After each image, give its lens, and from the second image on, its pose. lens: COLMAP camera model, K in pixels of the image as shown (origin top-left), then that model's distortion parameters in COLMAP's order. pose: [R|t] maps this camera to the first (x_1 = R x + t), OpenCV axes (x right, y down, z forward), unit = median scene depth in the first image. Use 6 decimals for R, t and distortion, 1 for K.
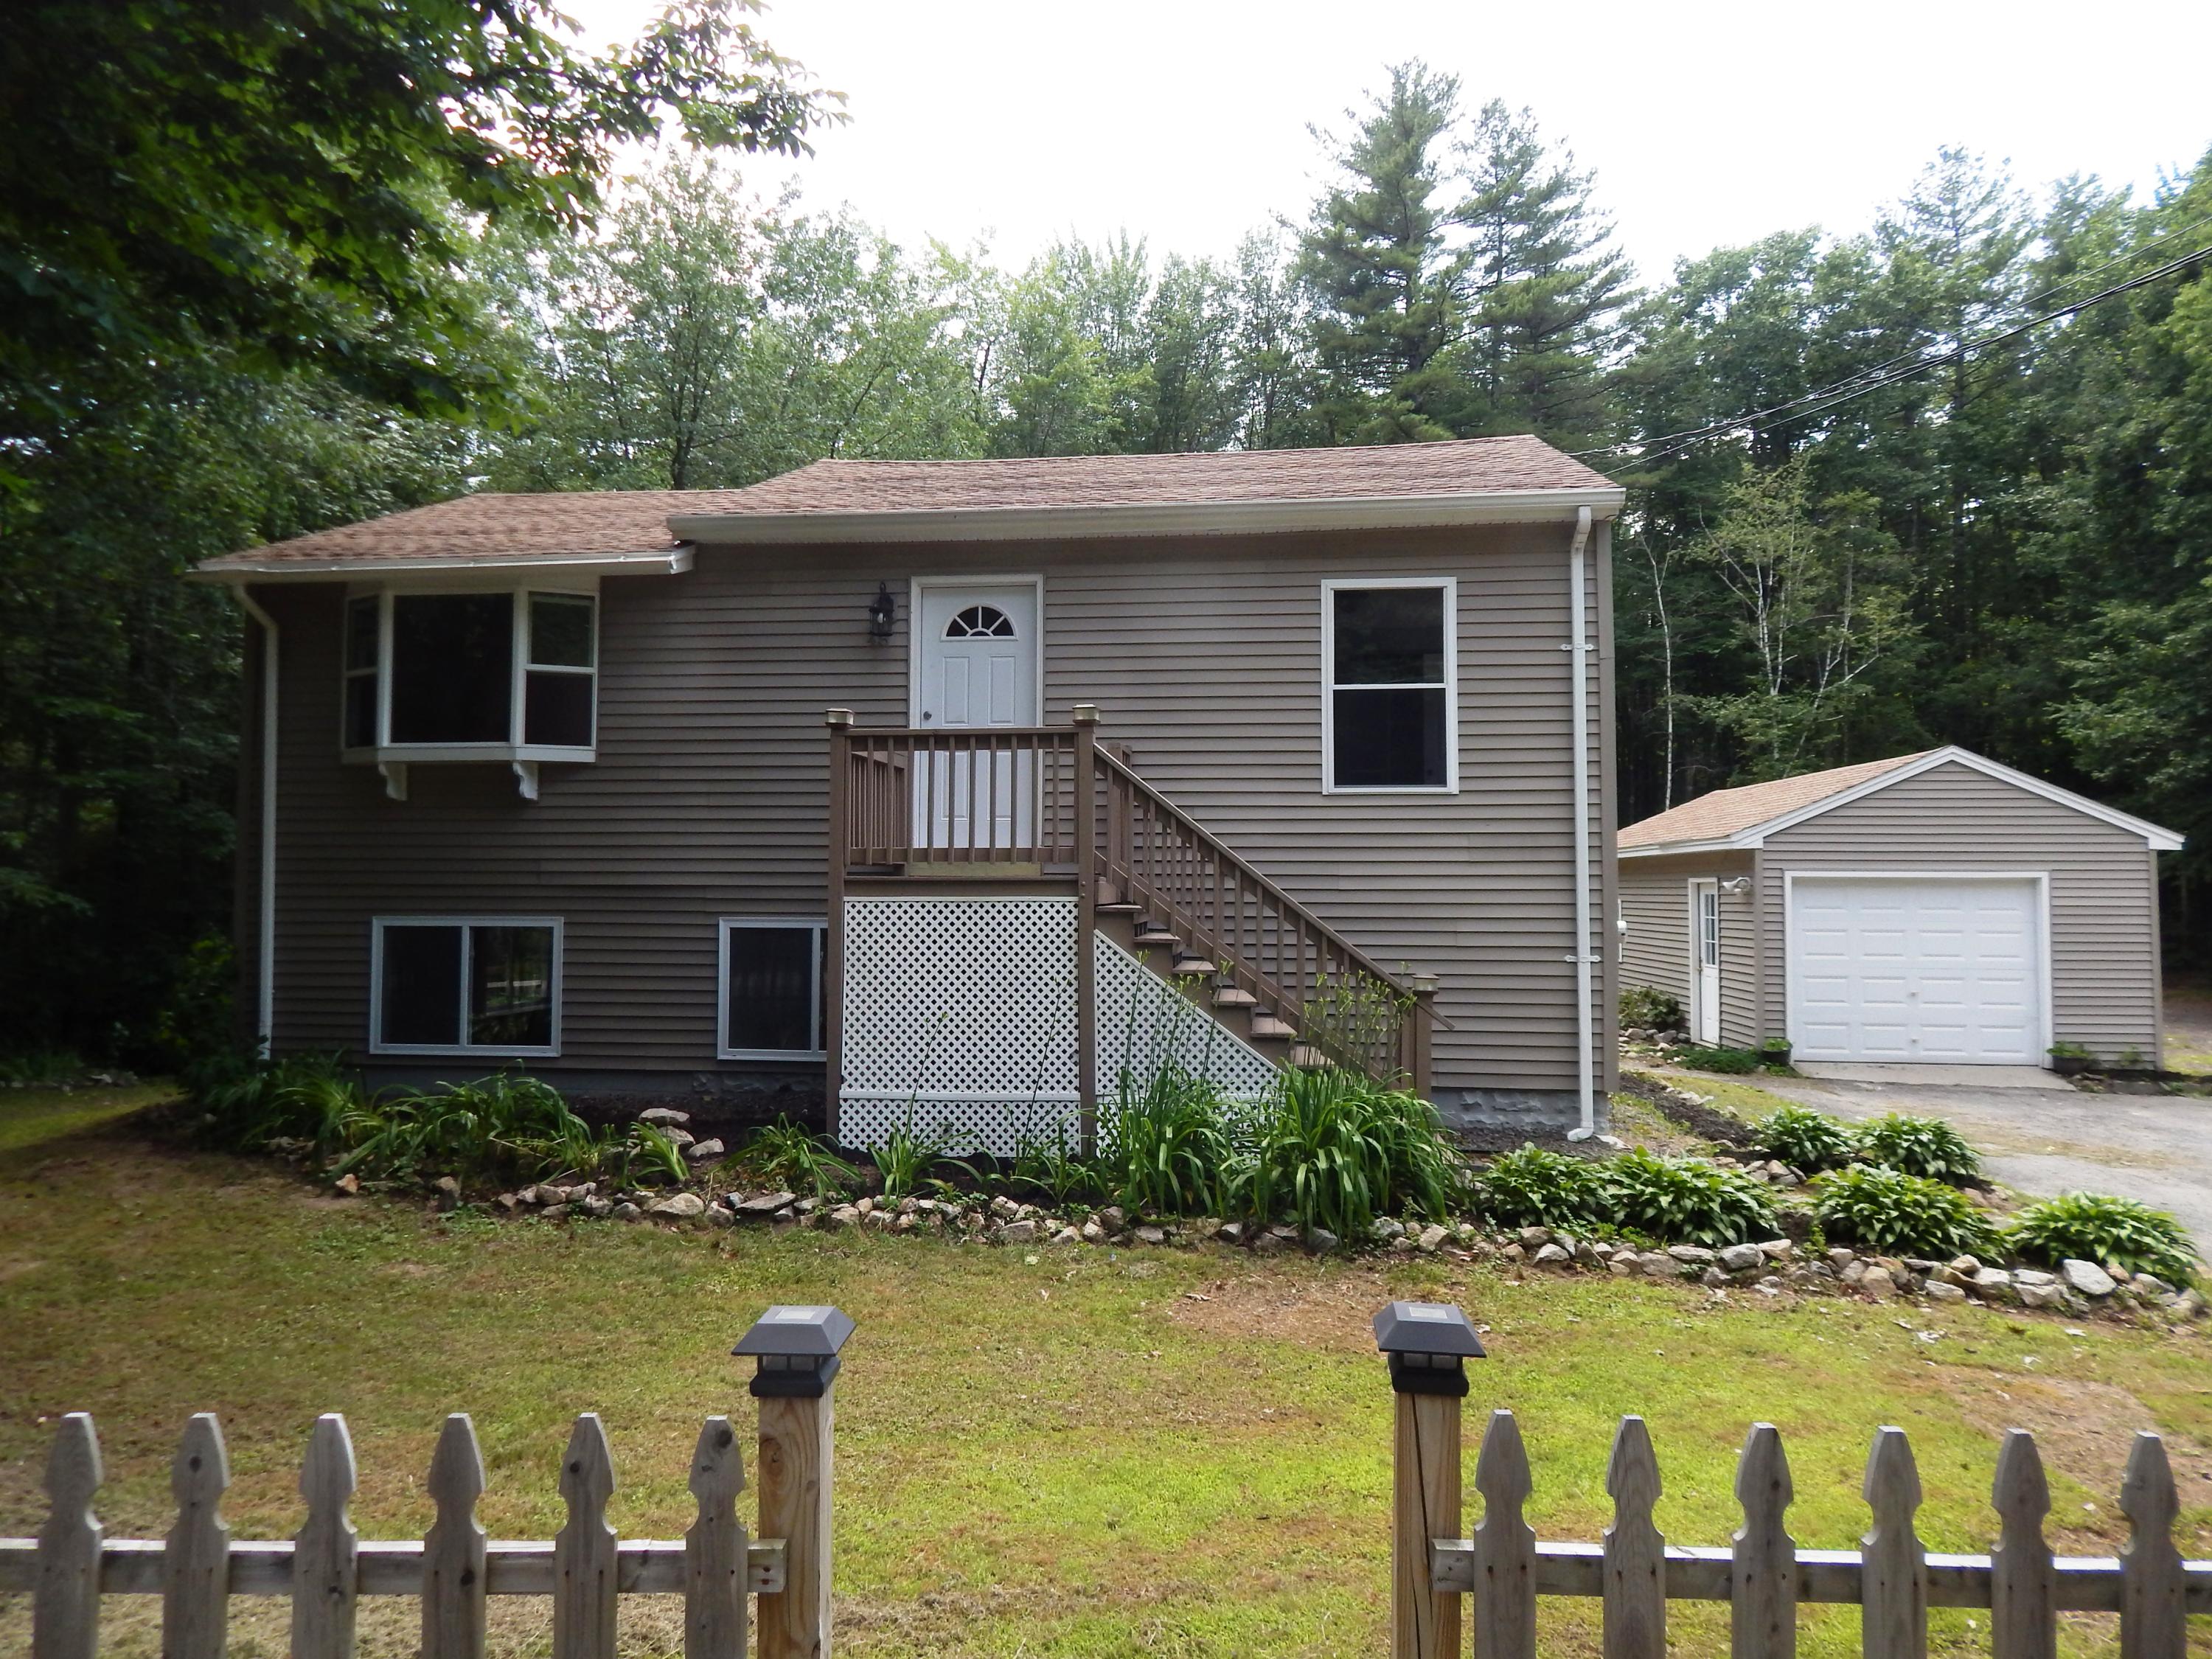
lens RADIAL K [[1481.0, 0, 1106.0], [0, 1481.0, 829.5], [0, 0, 1]] dist [-0.000357, 0.000239]
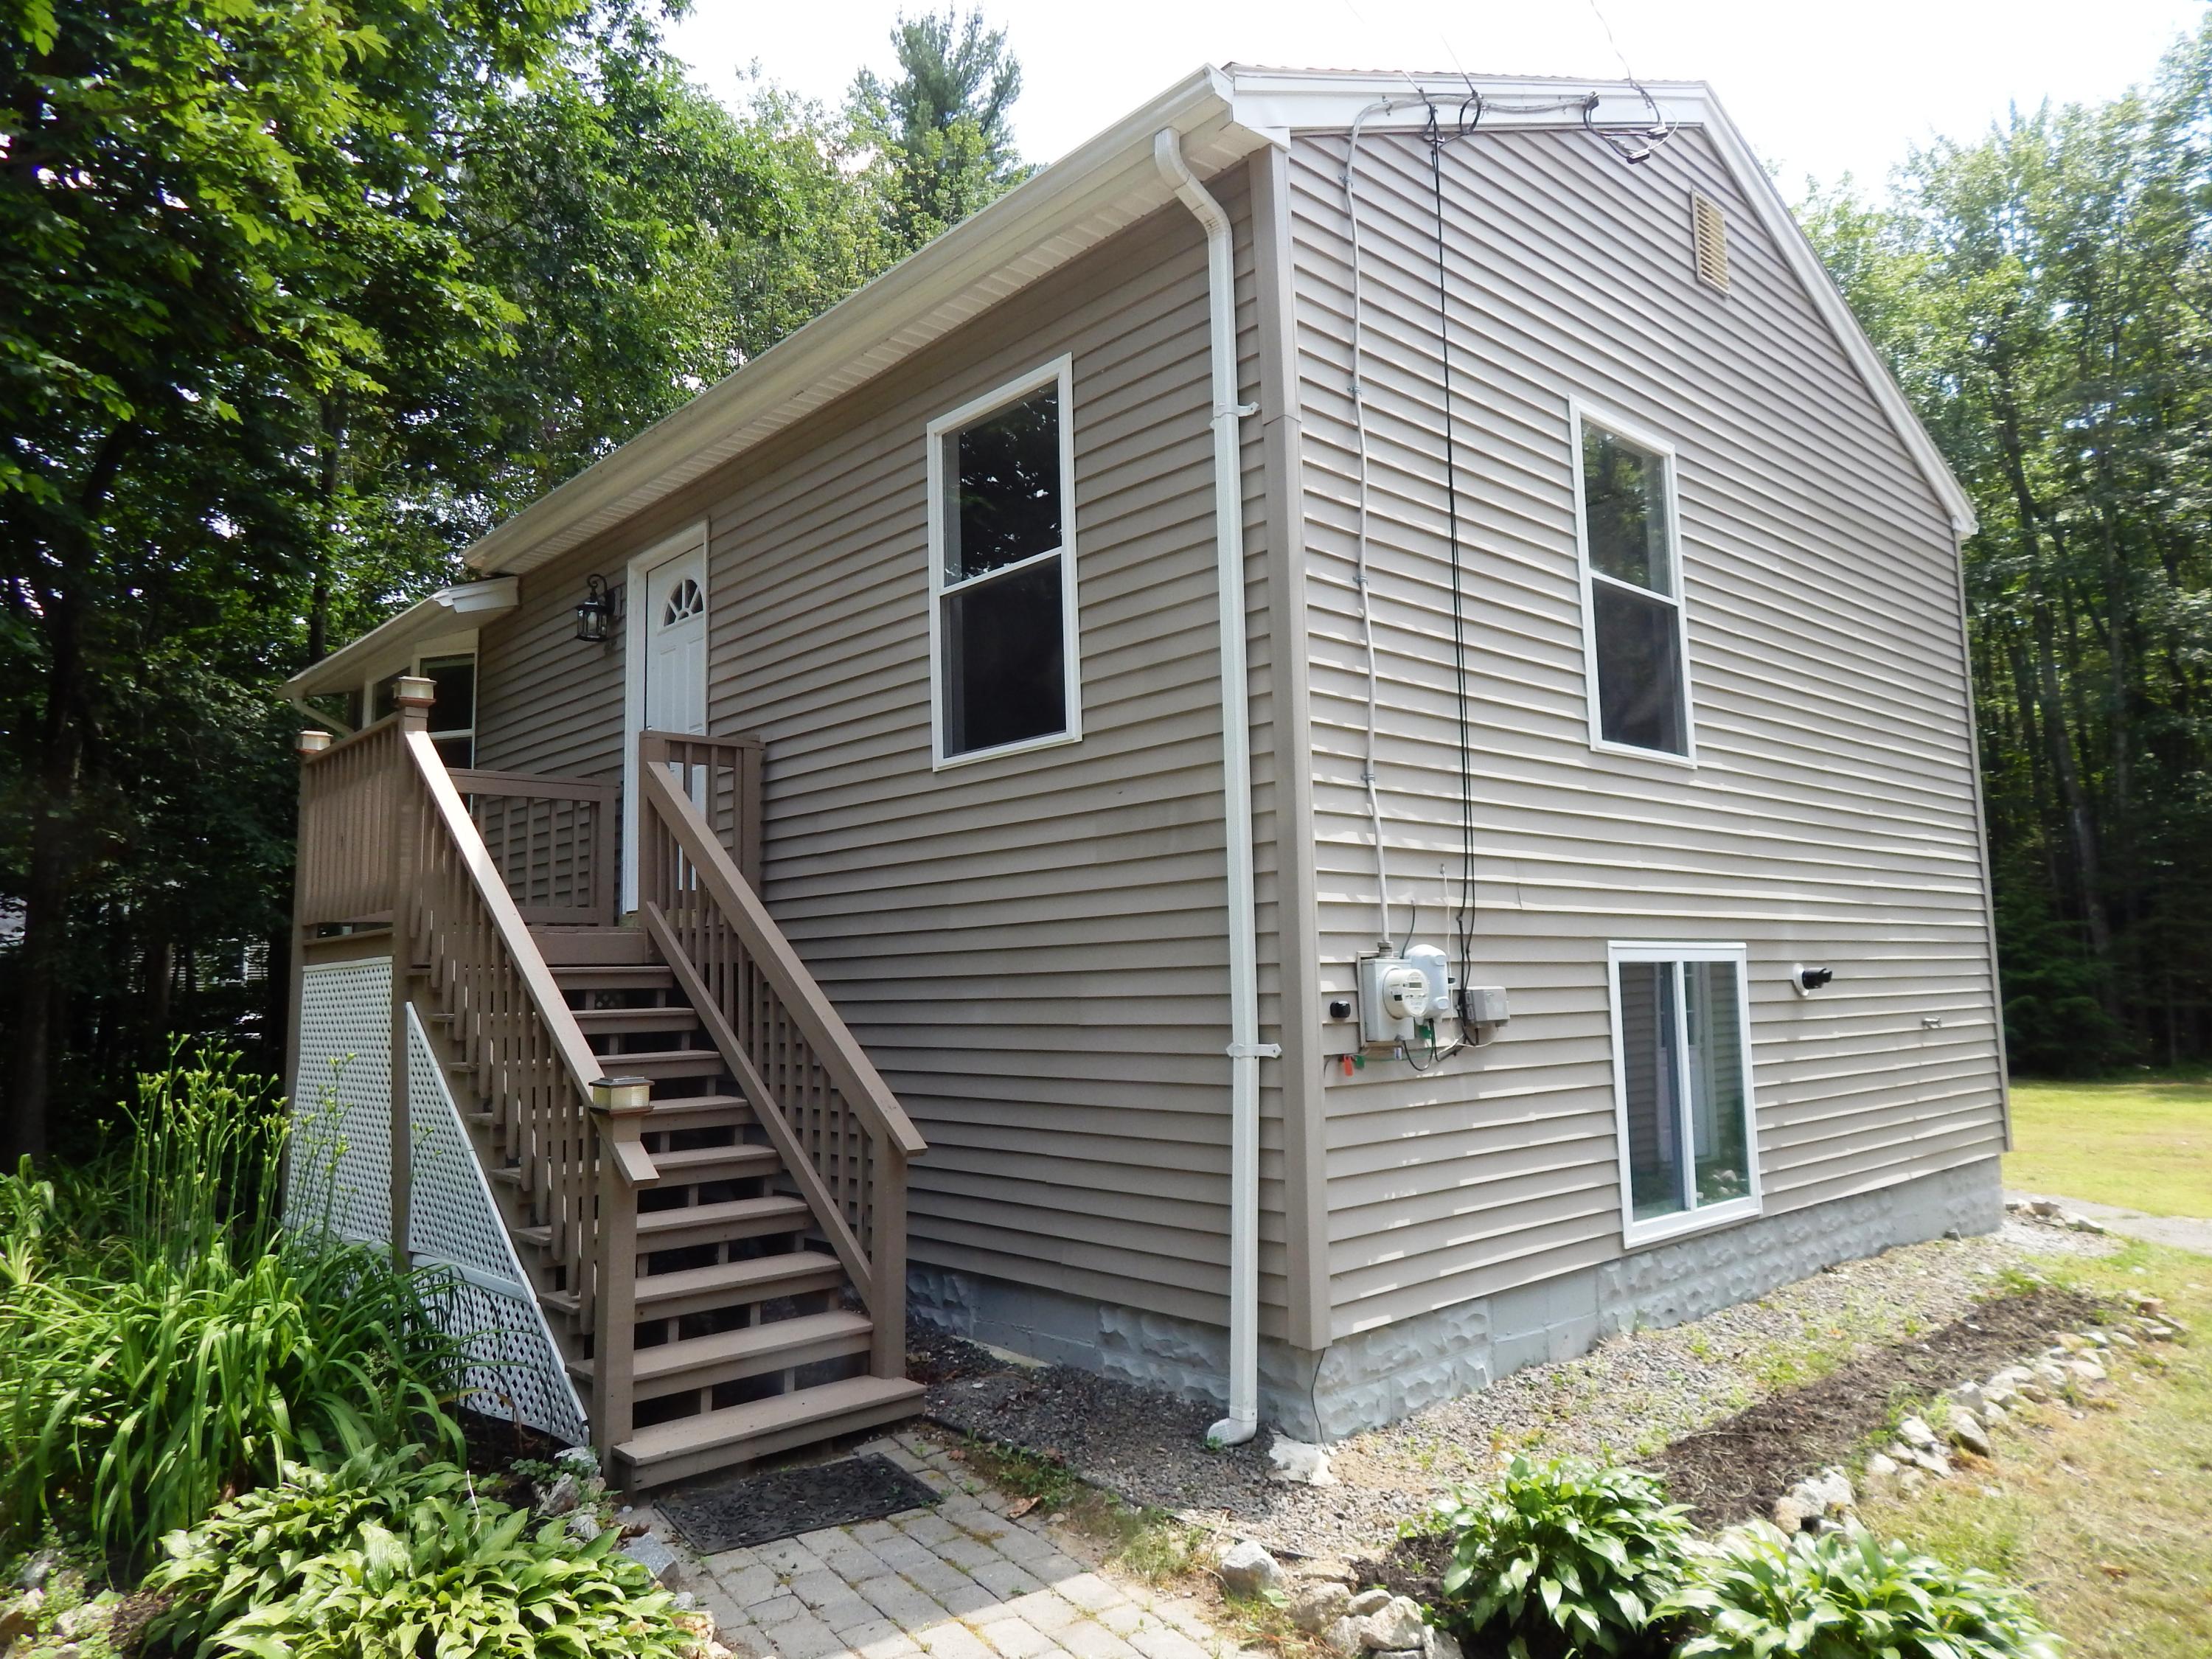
lens RADIAL K [[1481.0, 0, 1106.0], [0, 1481.0, 829.5], [0, 0, 1]] dist [-0.000357, 0.000239]
pose [[0.746913, -0.091347, -0.658617, 0.594534], [0.064591, 0.995802, -0.064863, 0.043226], [0.661777, 0.005906, 0.749678, 0.593721]]
